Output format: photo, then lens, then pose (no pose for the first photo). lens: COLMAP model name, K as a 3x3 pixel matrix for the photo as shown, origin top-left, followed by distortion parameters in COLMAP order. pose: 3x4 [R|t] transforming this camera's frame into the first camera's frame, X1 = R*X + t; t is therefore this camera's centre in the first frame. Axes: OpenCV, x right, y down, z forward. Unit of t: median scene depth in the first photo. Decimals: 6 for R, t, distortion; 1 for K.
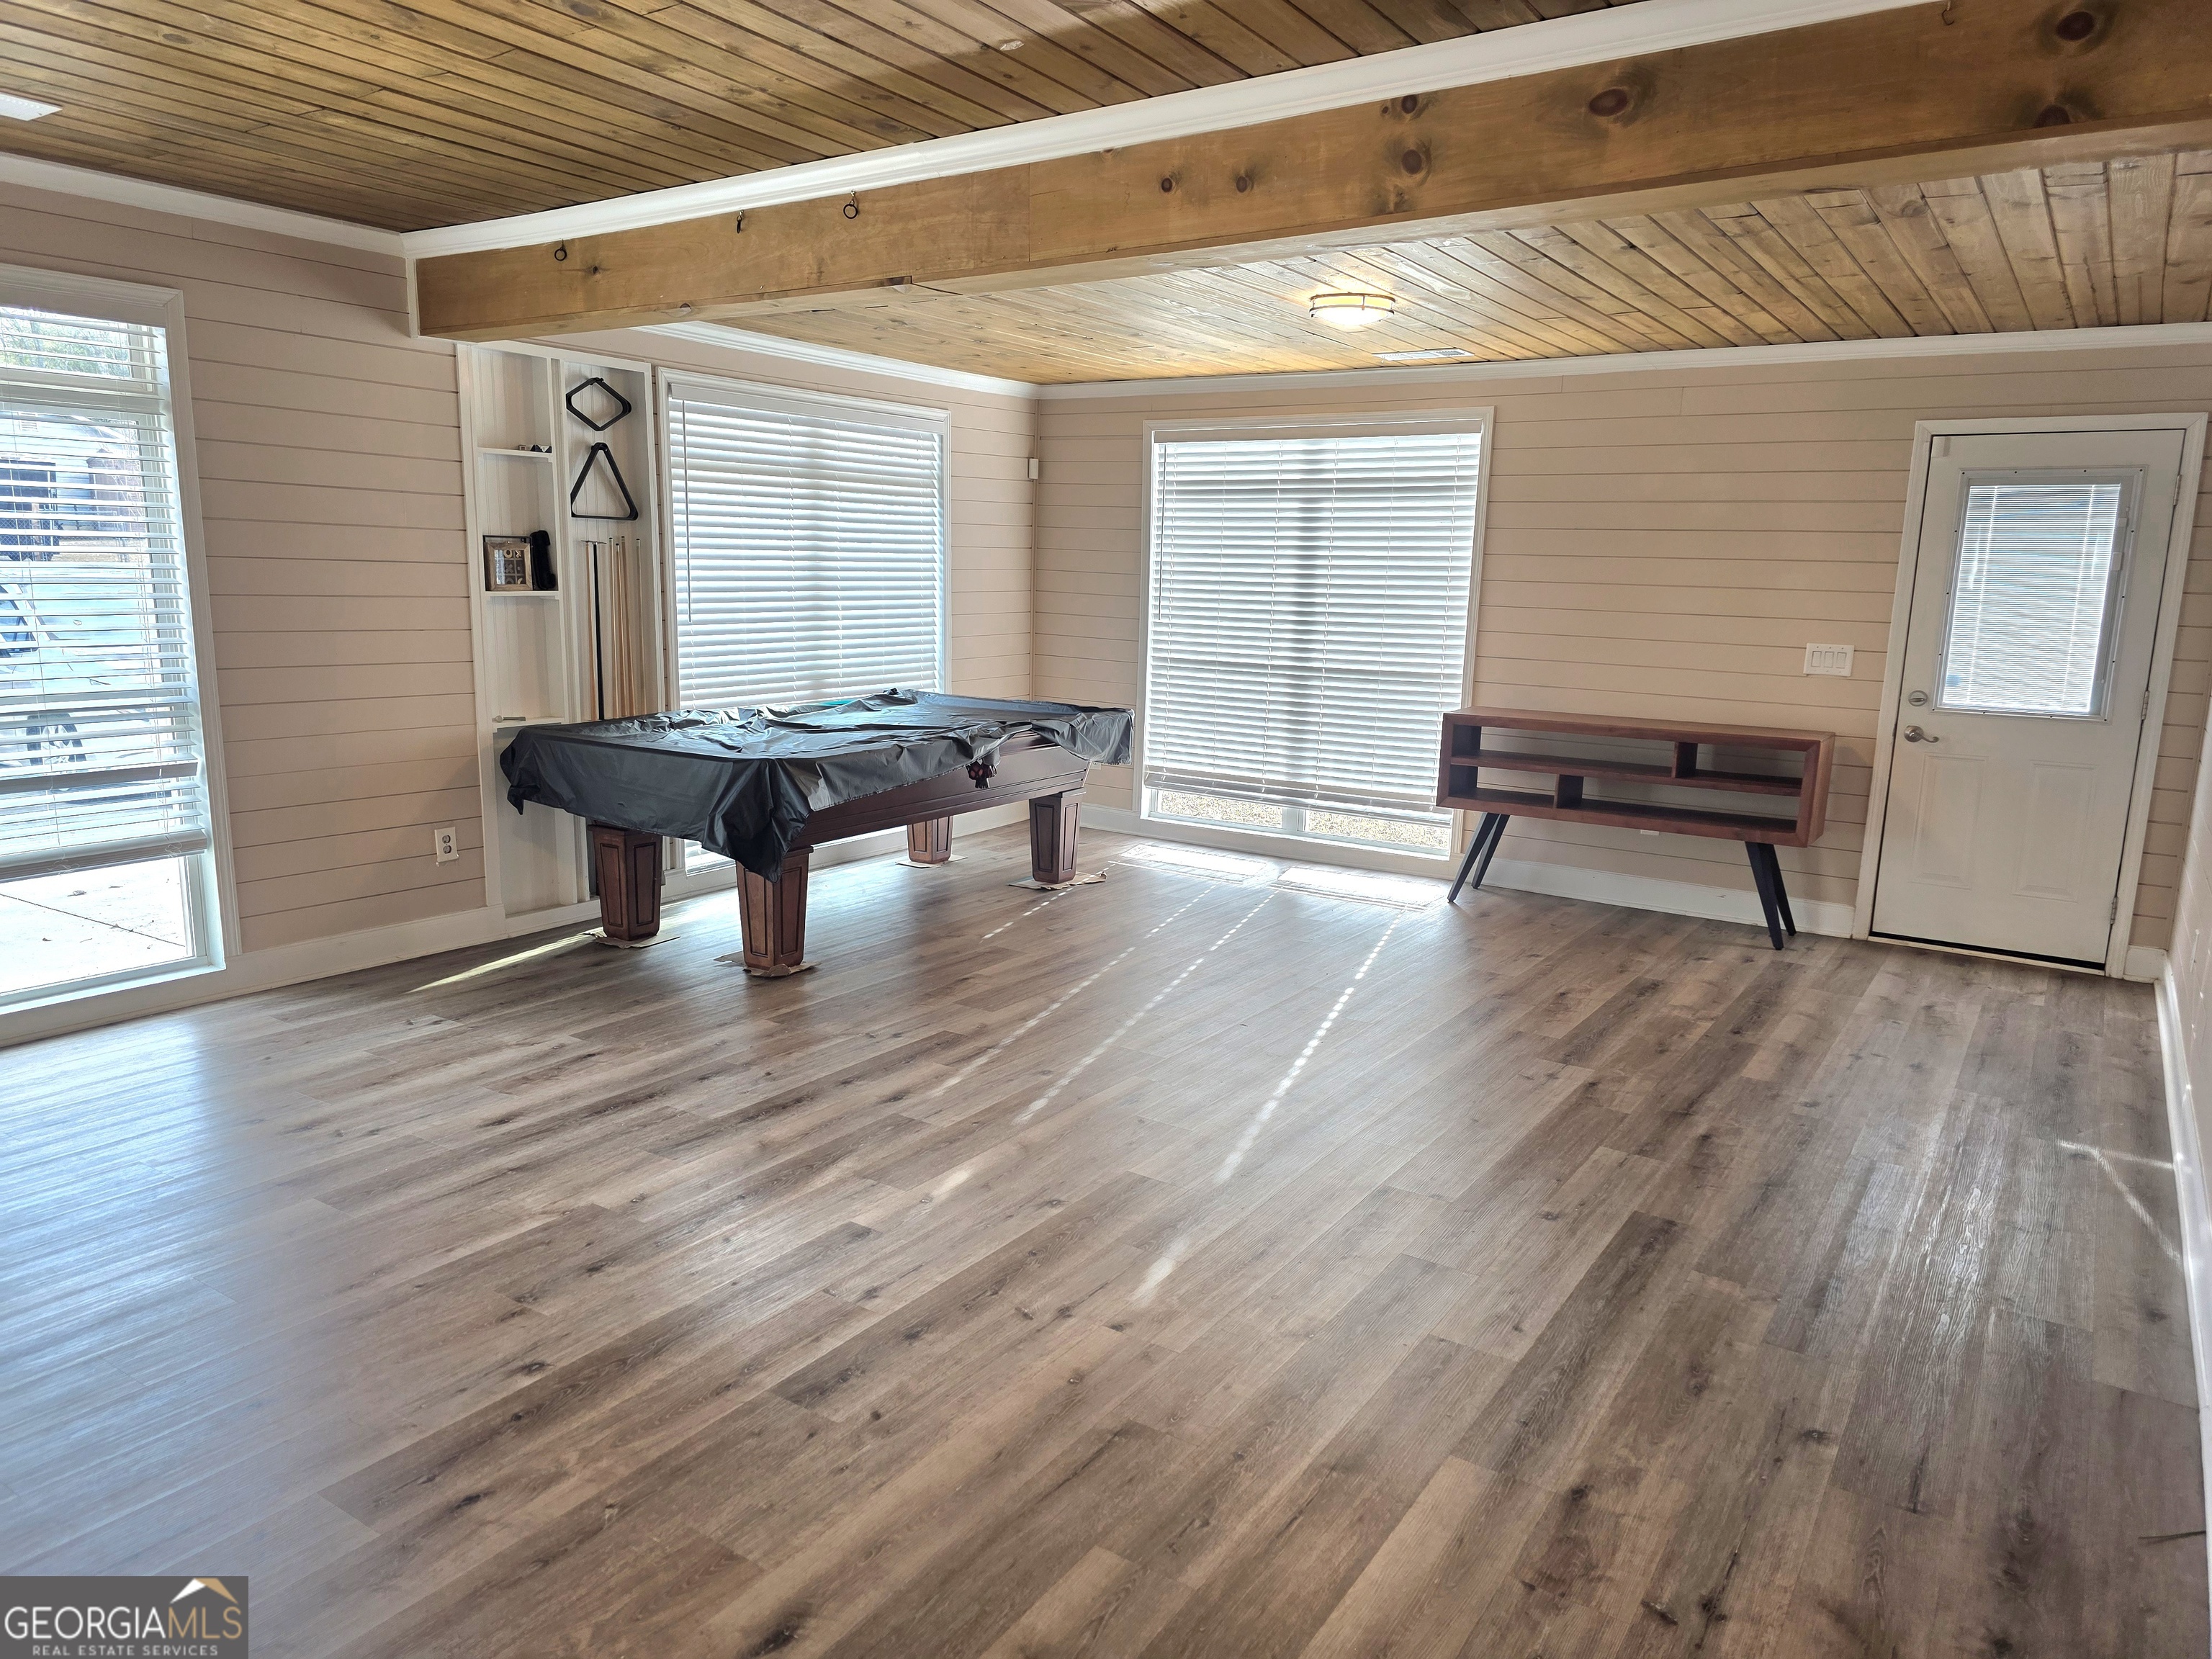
lens RADIAL K [[1480.8, 0, 1107.4], [0, 1480.8, 832.8], [0, 0, 1]] dist [0.073328, -0.067369]
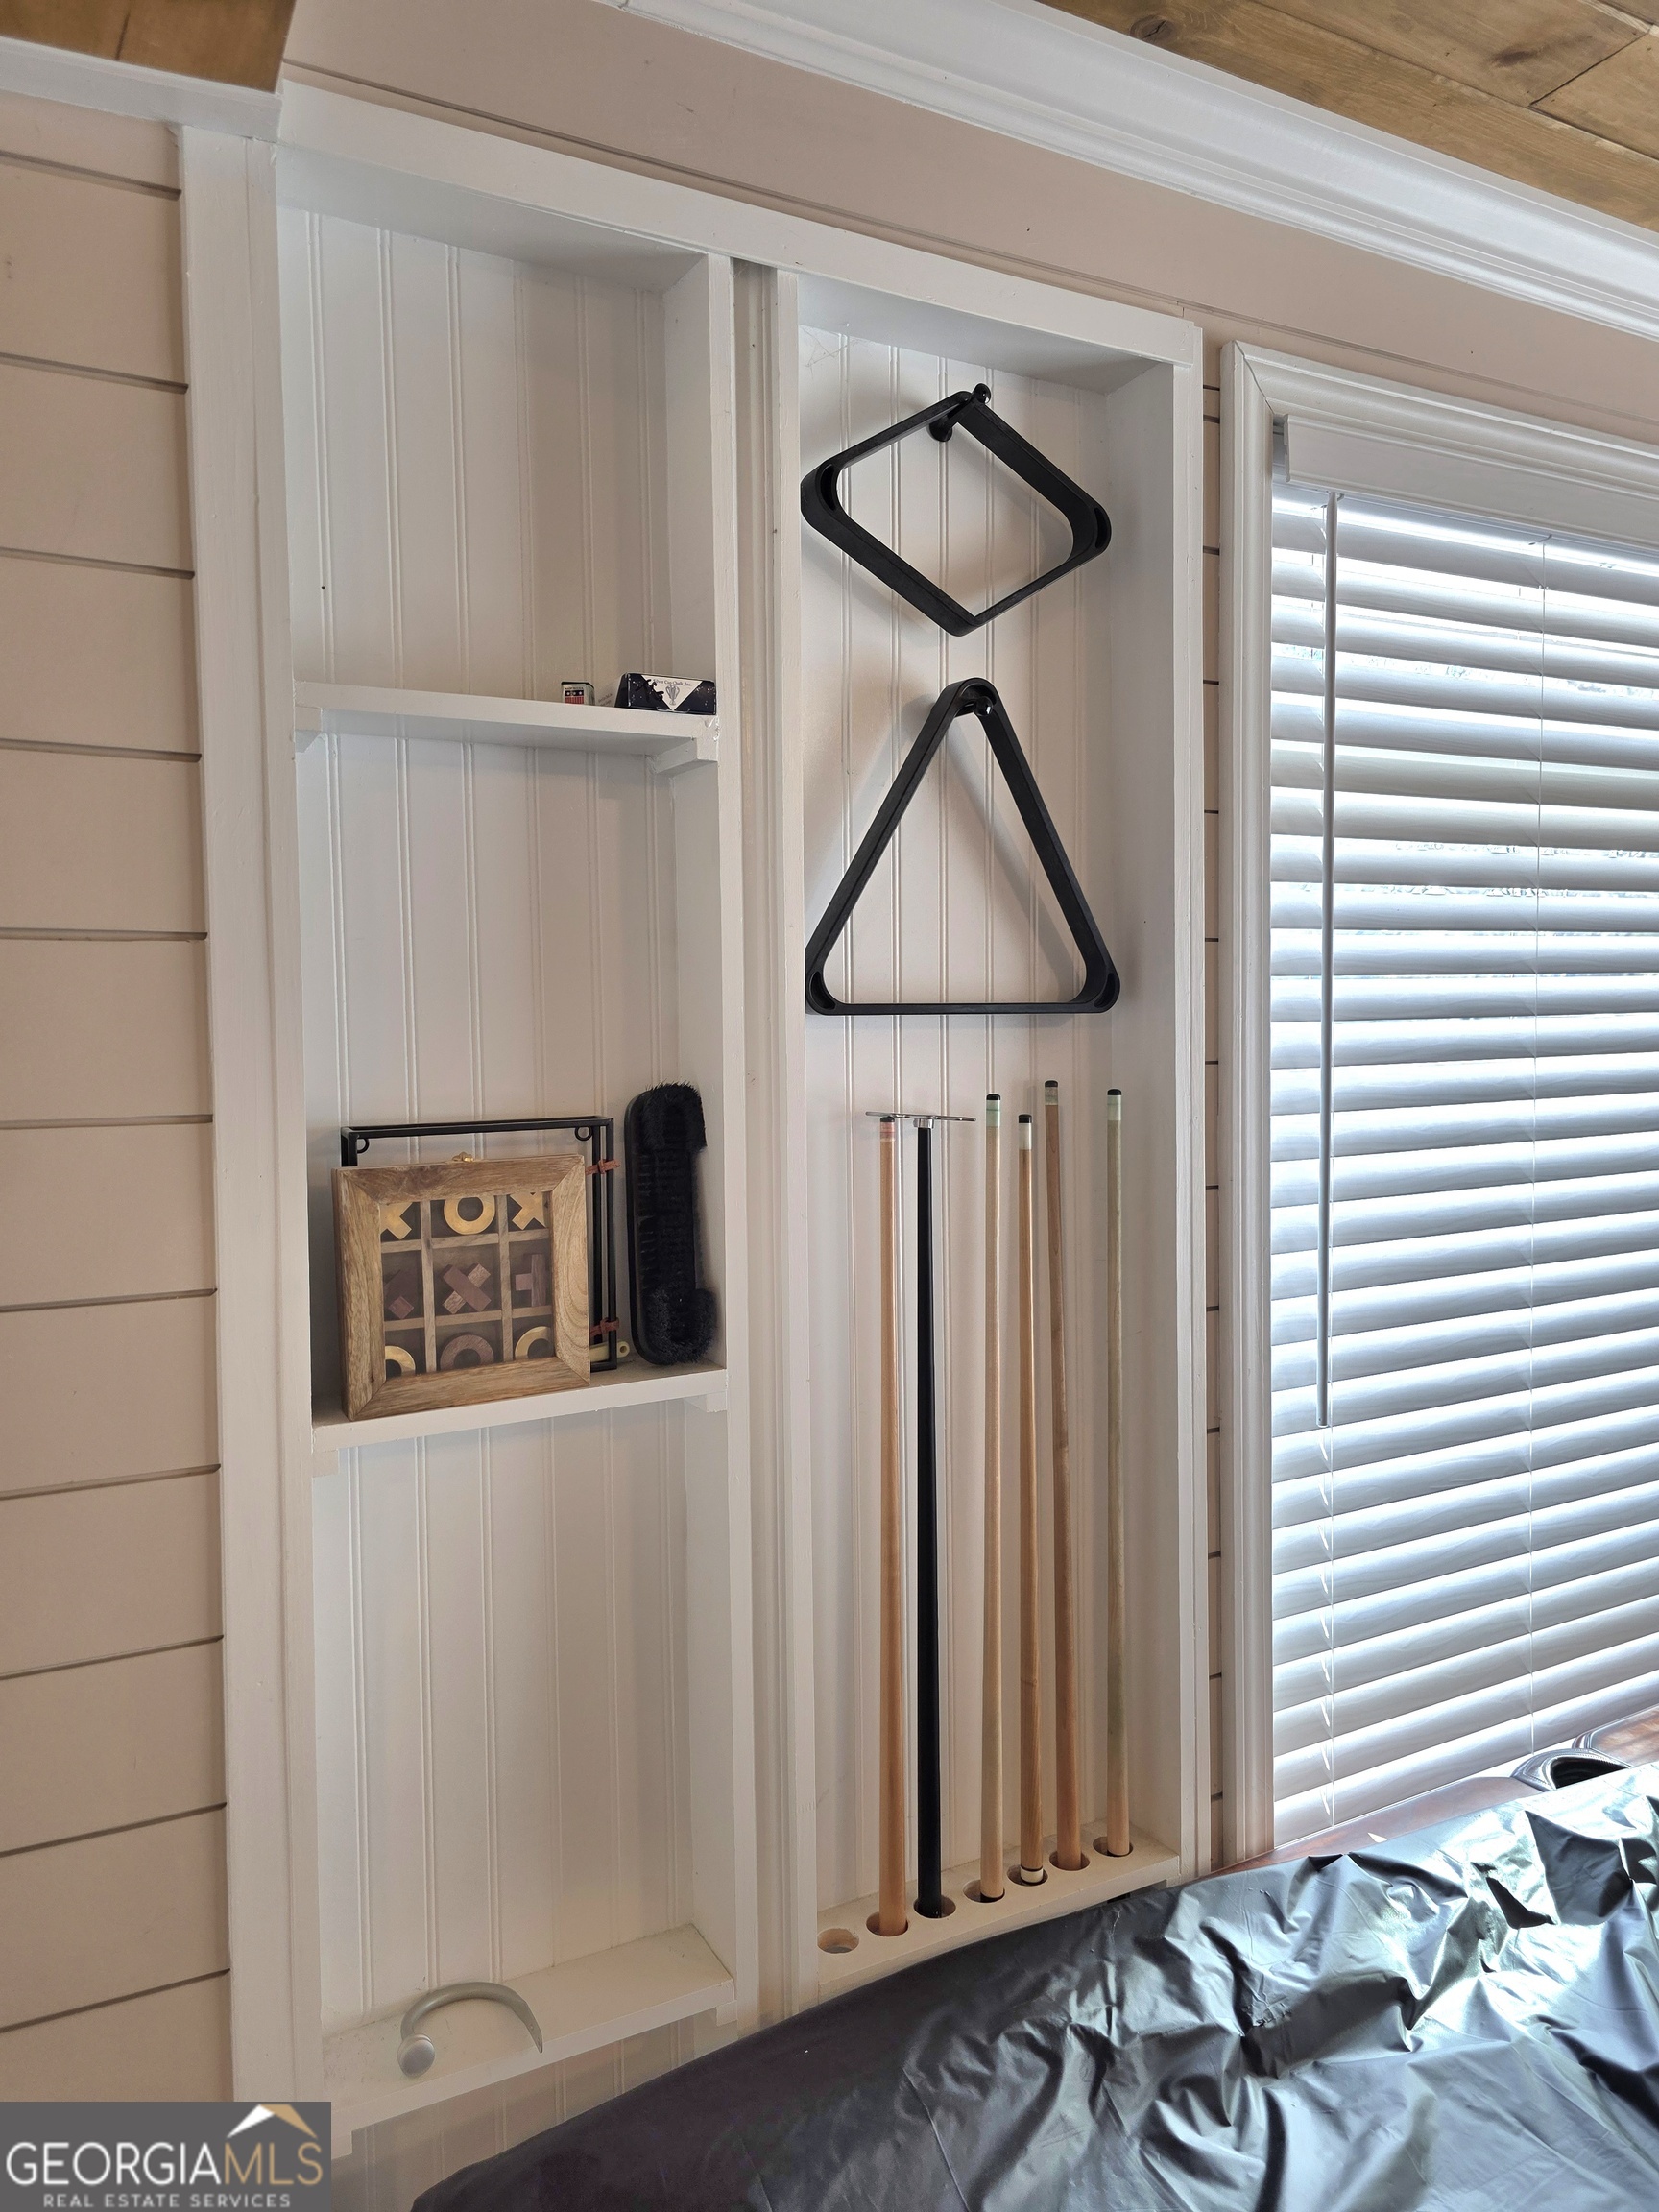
lens RADIAL K [[1480.8, 0, 833.4], [0, 1480.8, 1106.8], [0, 0, 1]] dist [0.073328, -0.067369]
pose [[0.869086, -0.010019, -0.494559, -0.246664], [-0.053737, 0.991966, -0.114527, -0.170802], [0.491733, 0.126110, 0.861565, 0.805963]]
